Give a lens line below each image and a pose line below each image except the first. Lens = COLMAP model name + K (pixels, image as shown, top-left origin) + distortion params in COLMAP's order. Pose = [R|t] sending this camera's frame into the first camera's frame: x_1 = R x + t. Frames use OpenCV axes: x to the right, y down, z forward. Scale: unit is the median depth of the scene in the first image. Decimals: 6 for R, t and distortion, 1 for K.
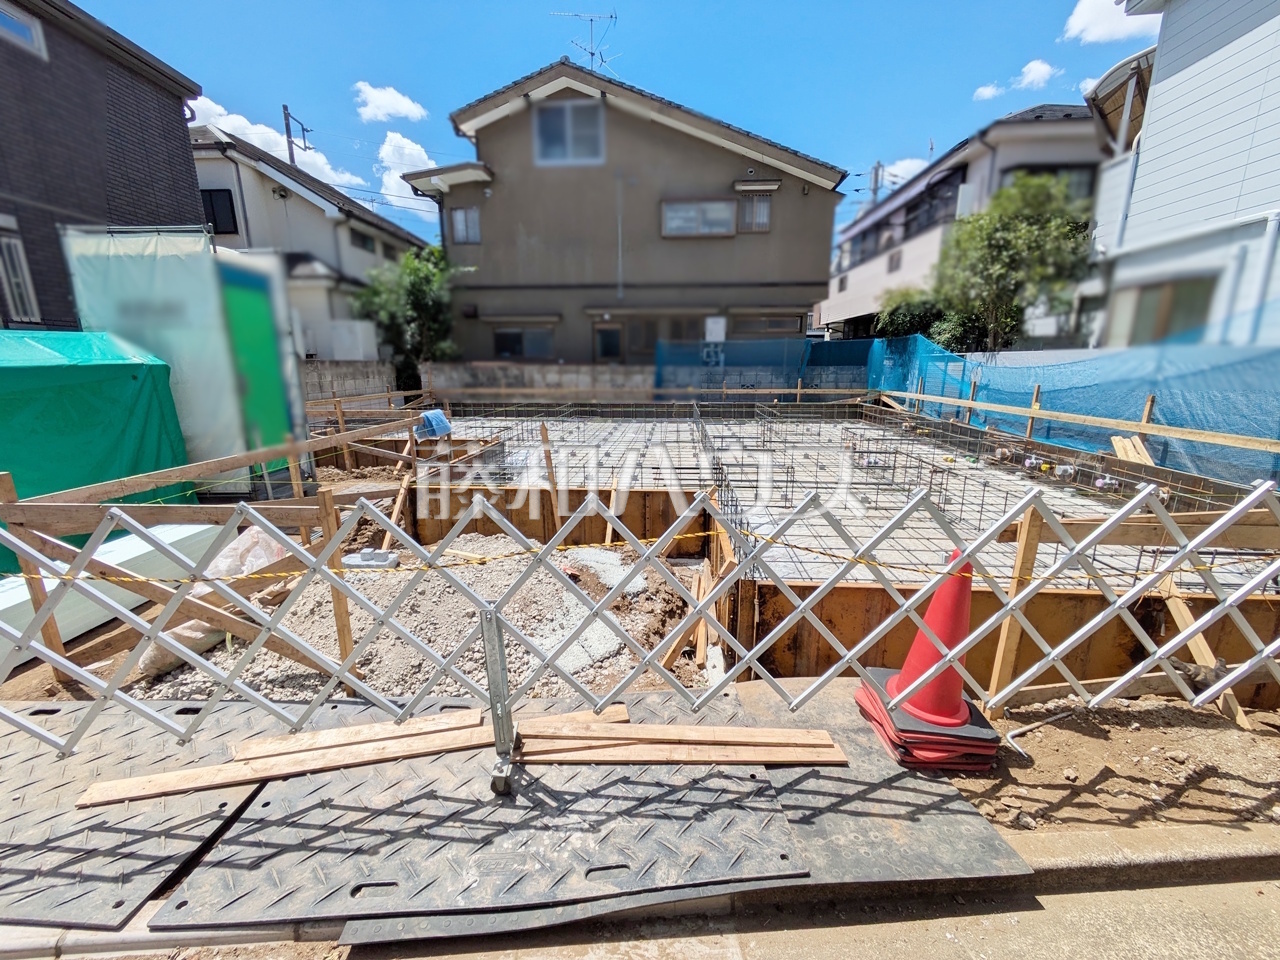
lens RADIAL K [[505.5, 0, 639.2], [0, 505.5, 474.5], [0, 0, 1]] dist [-0.000040, 0.001179]
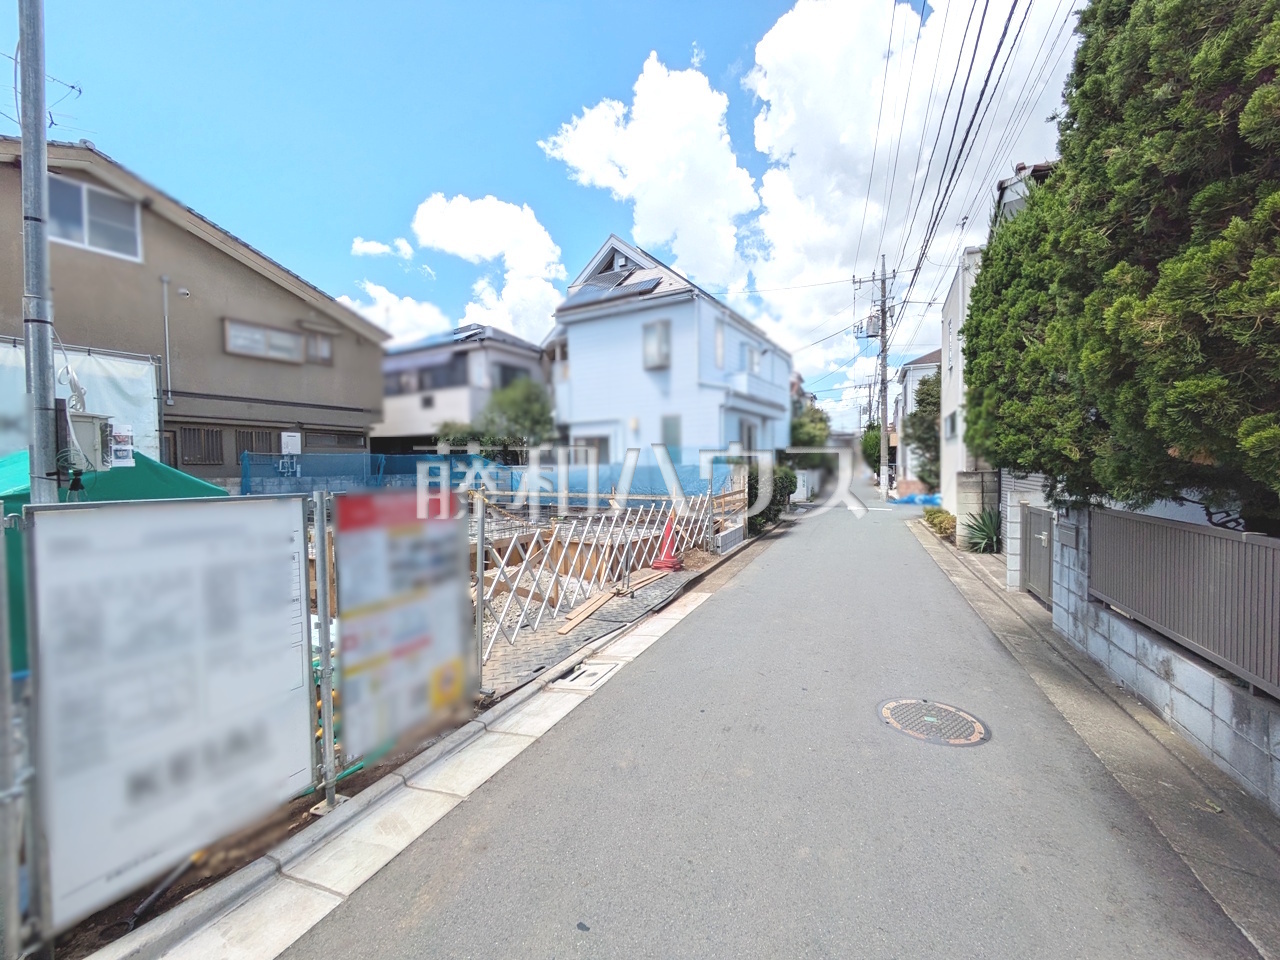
lens RADIAL K [[505.5, 0, 635.5], [0, 505.5, 477.7], [0, 0, 1]] dist [-0.000040, 0.001179]
pose [[0.470541, -0.023453, 0.882066, -0.635382], [0.200418, 0.976360, -0.080954, 0.024832], [-0.859316, 0.214874, 0.464118, -0.152262]]
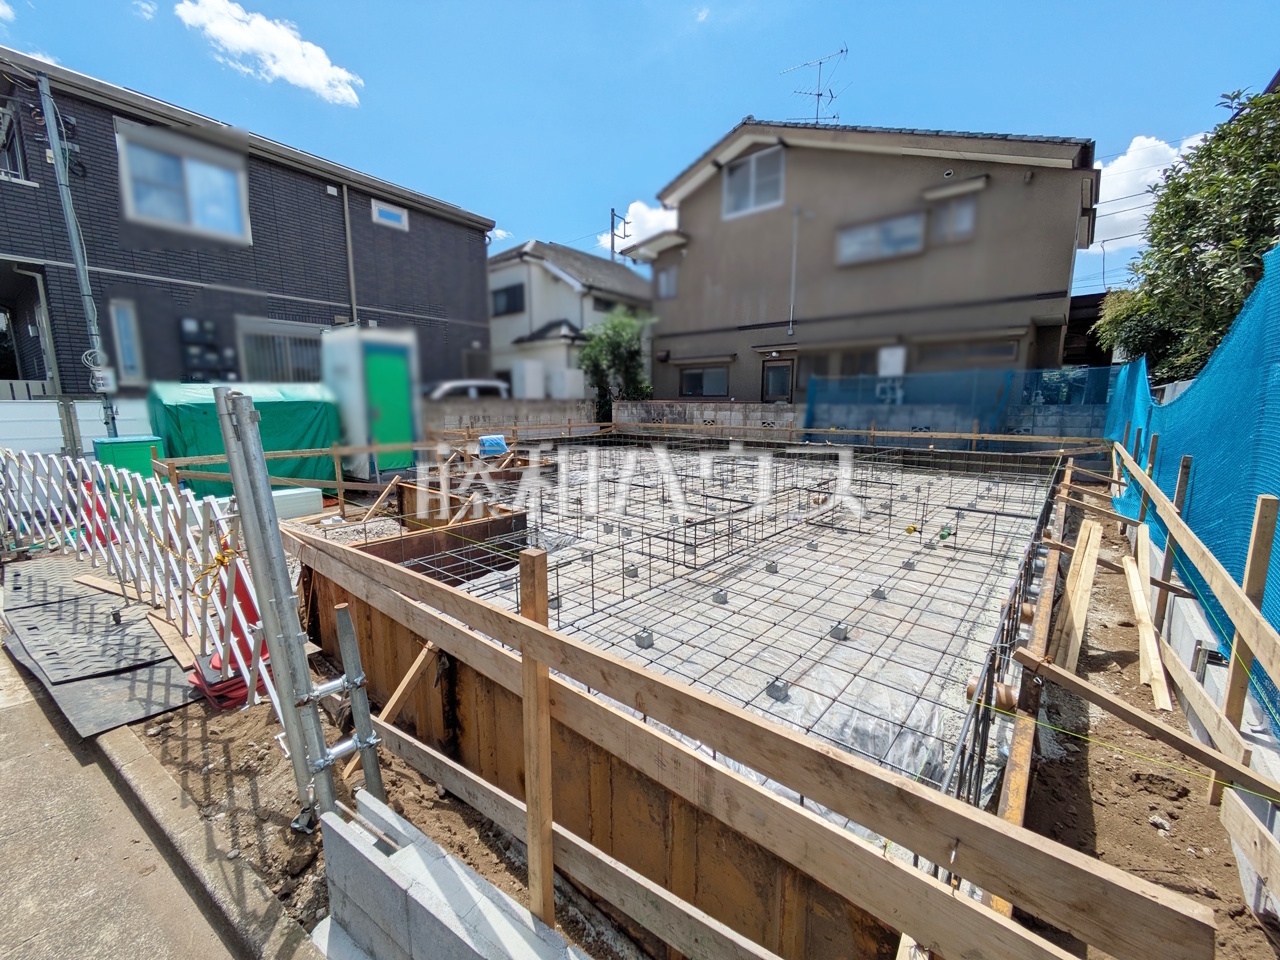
lens RADIAL K [[505.5, 0, 640.2], [0, 505.5, 475.5], [0, 0, 1]] dist [-0.000040, 0.001179]
pose [[0.803971, 0.085973, -0.588420, 0.461910], [-0.127736, 0.991364, -0.029682, -0.021653], [0.580787, 0.099026, 0.808010, 0.106889]]
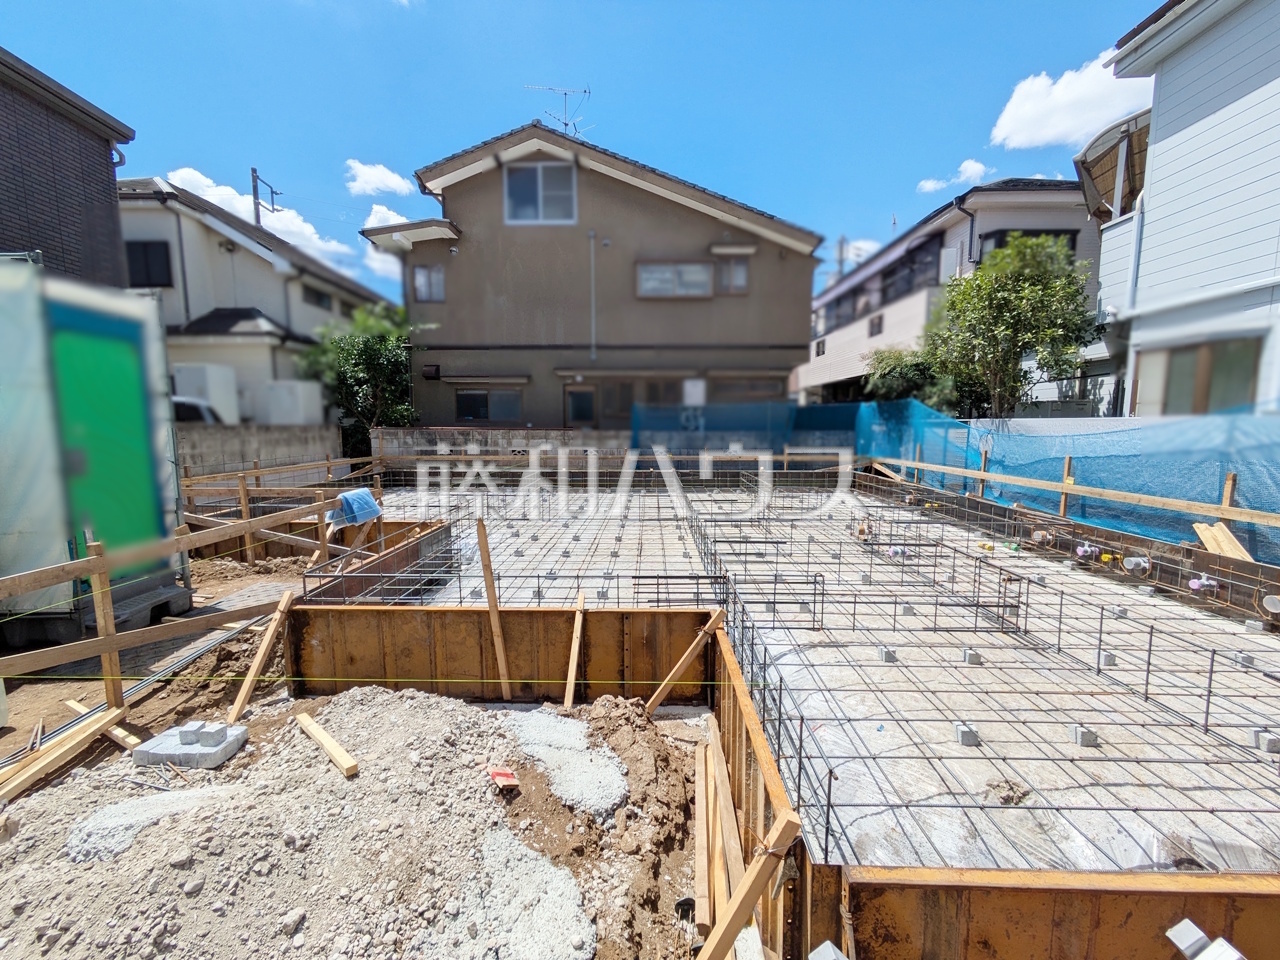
lens RADIAL K [[505.5, 0, 638.9], [0, 505.5, 478.7], [0, 0, 1]] dist [-0.000040, 0.001179]
pose [[0.998746, -0.003230, 0.049964, -0.000516], [0.008651, 0.994042, -0.108658, -0.035200], [-0.049315, 0.108954, 0.992823, 0.119738]]
